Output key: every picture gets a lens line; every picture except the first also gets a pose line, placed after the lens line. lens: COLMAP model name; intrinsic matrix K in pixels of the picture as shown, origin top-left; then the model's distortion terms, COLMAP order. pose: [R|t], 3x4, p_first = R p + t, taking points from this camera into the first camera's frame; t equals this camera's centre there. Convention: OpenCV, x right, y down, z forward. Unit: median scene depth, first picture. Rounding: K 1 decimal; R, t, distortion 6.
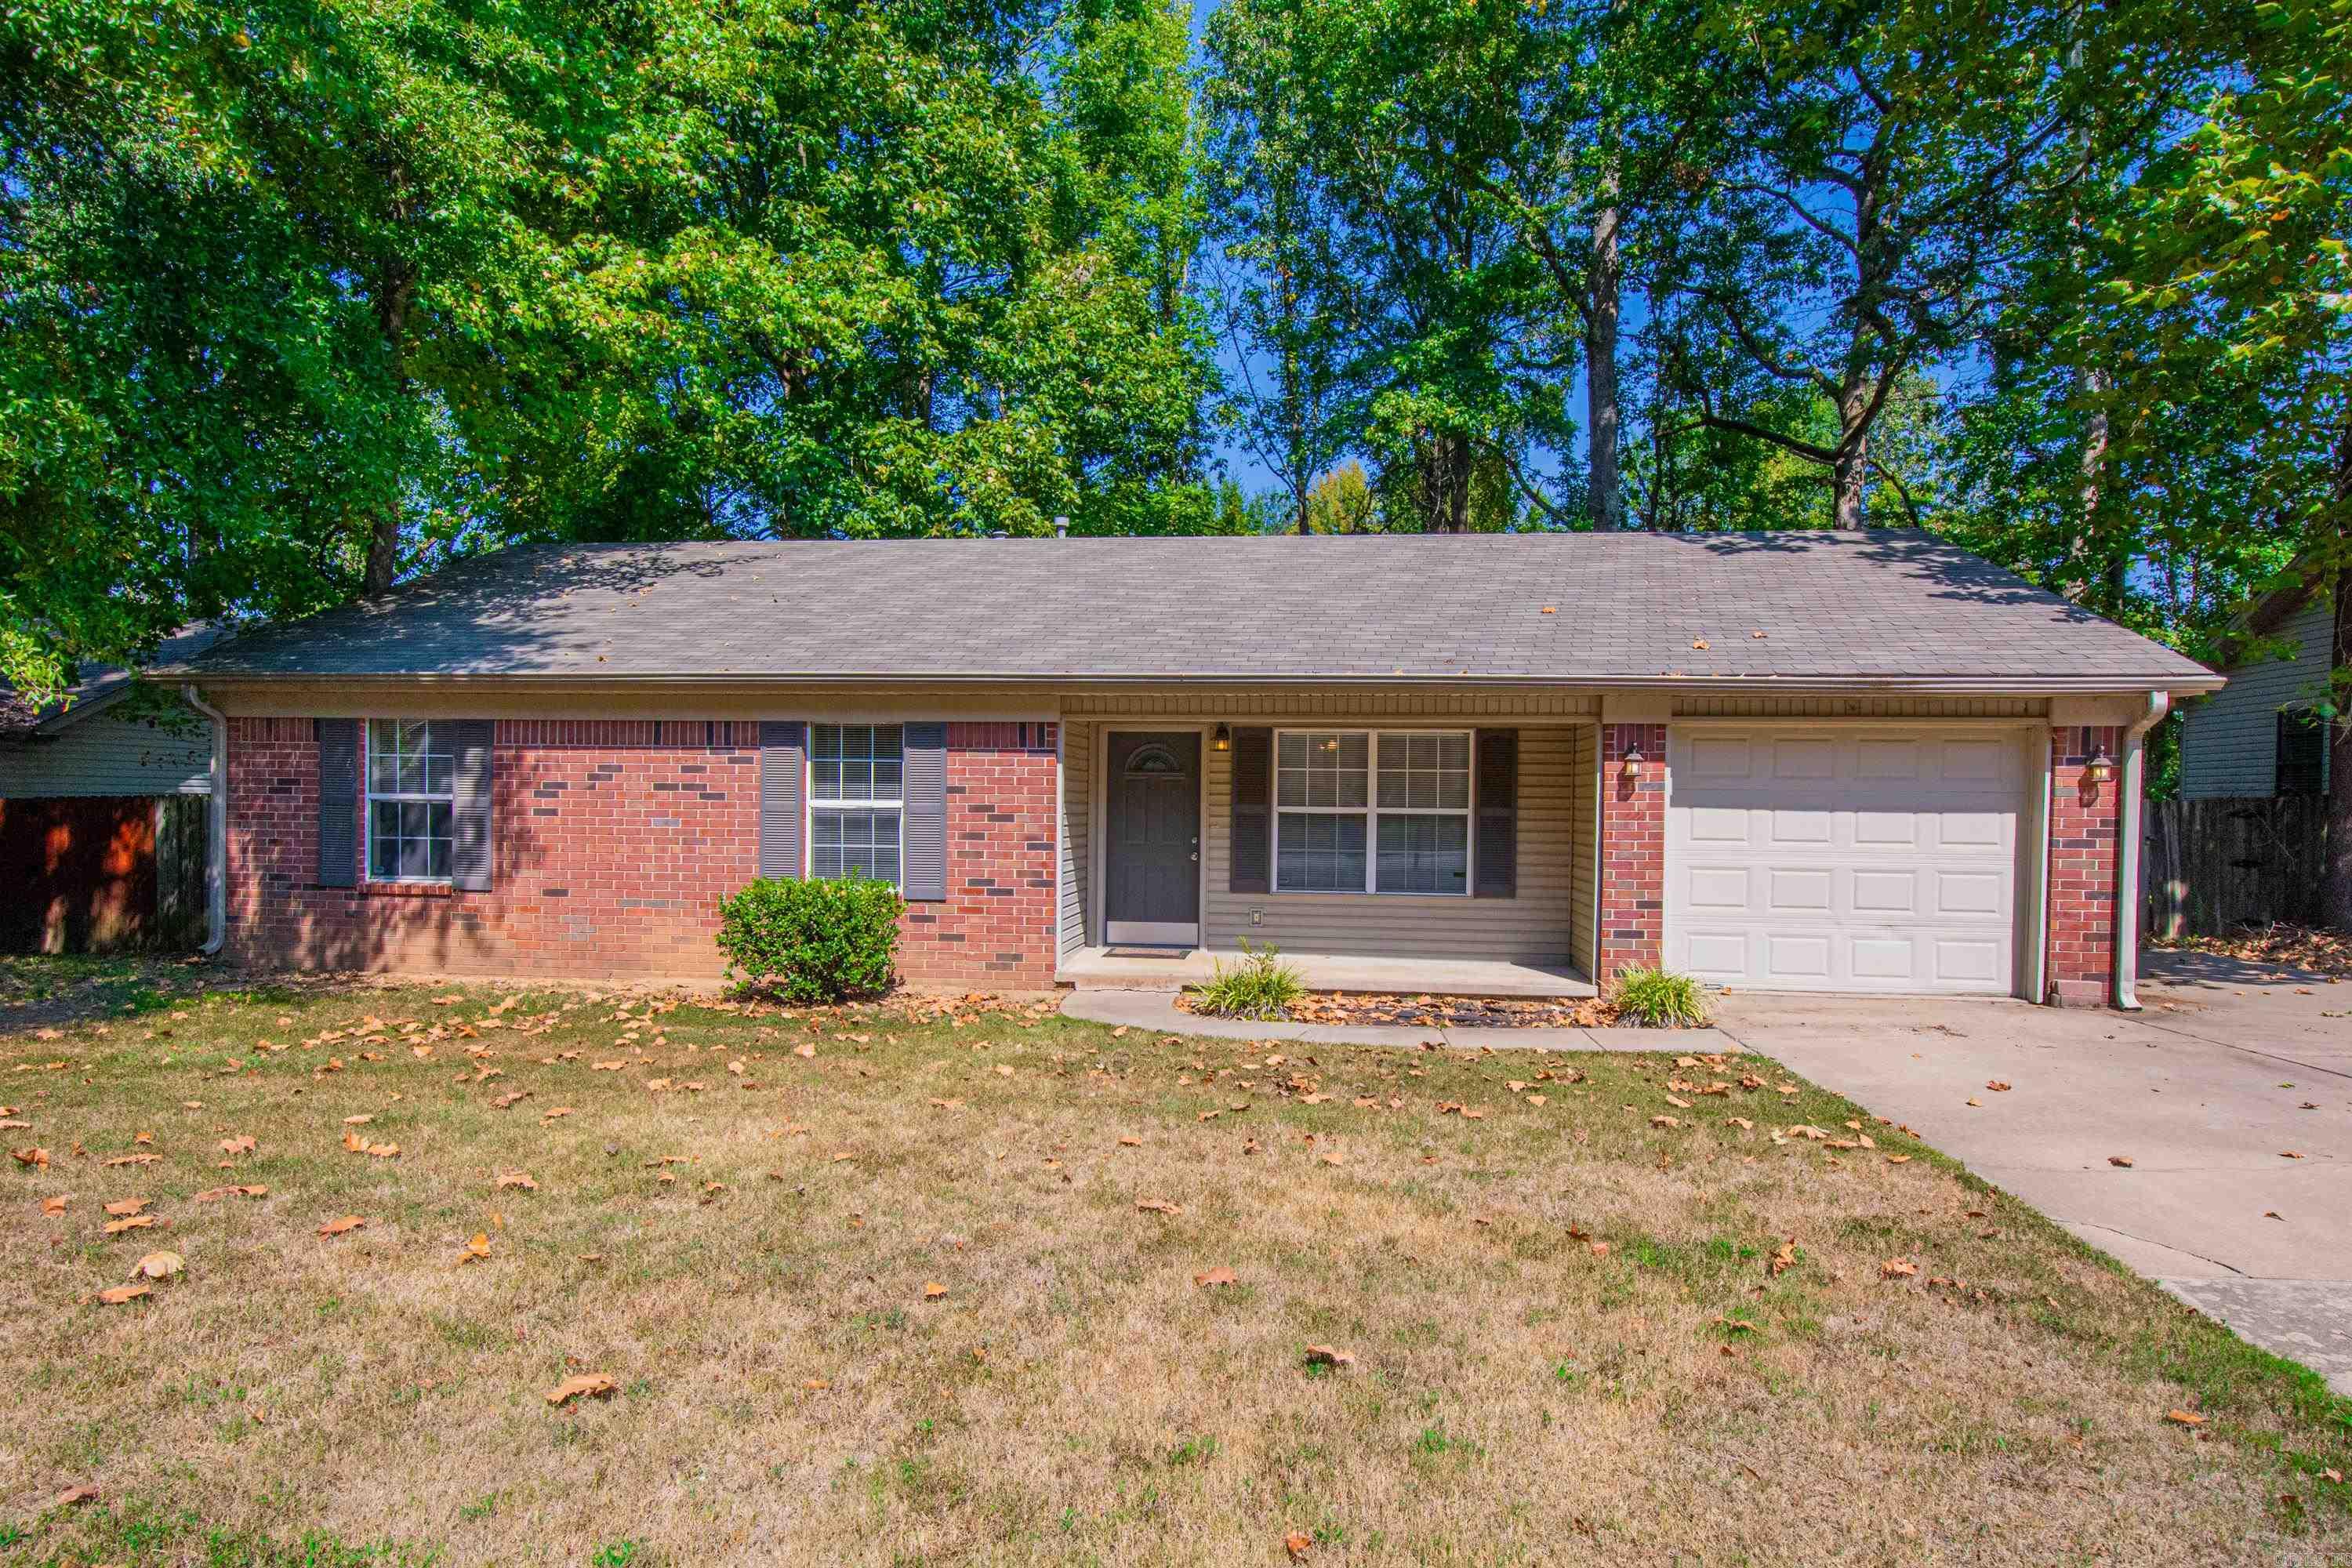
lens RADIAL K [[1281.4, 0, 1176.0], [0, 1281.4, 784.0], [0, 0, 1]] dist [0.004450, 0.000222]
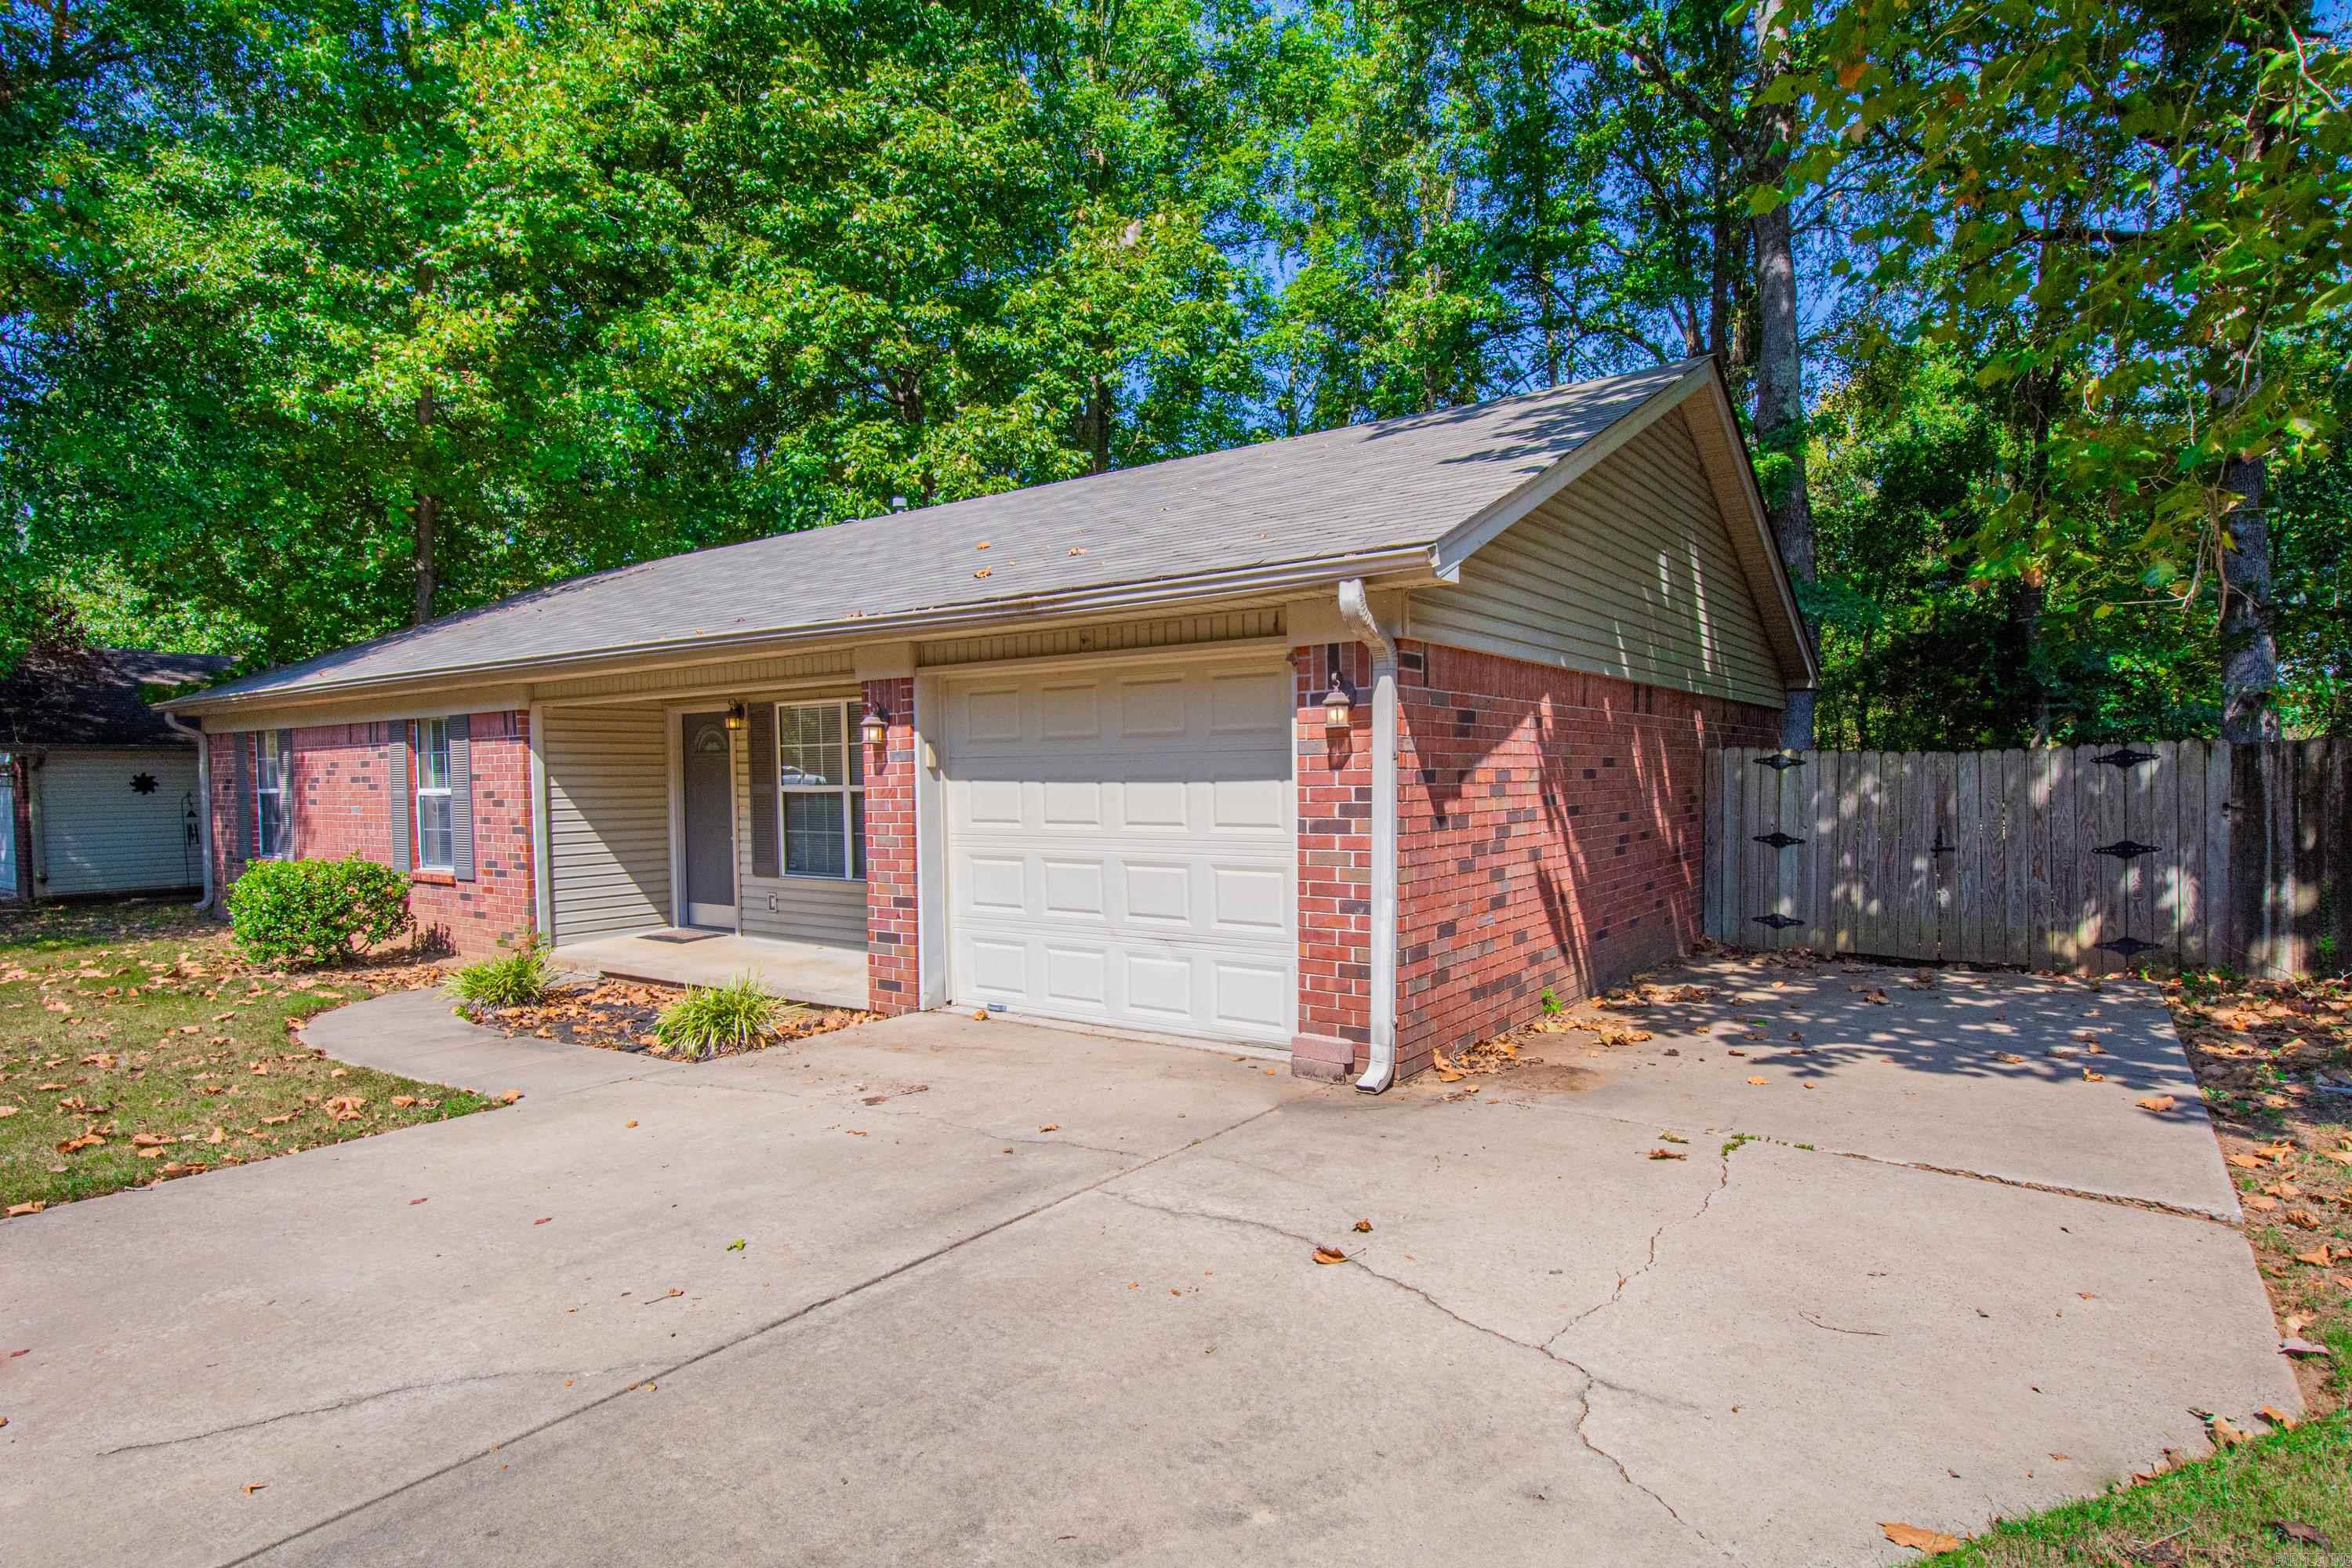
lens RADIAL K [[1233.3, 0, 1176.0], [0, 1233.3, 784.0], [0, 0, 1]] dist [0.001403, 0.000214]
pose [[0.874260, -0.018603, -0.485101, 0.841976], [0.029395, 0.999461, 0.014647, 0.012308], [0.484567, -0.027065, 0.874335, 0.378035]]
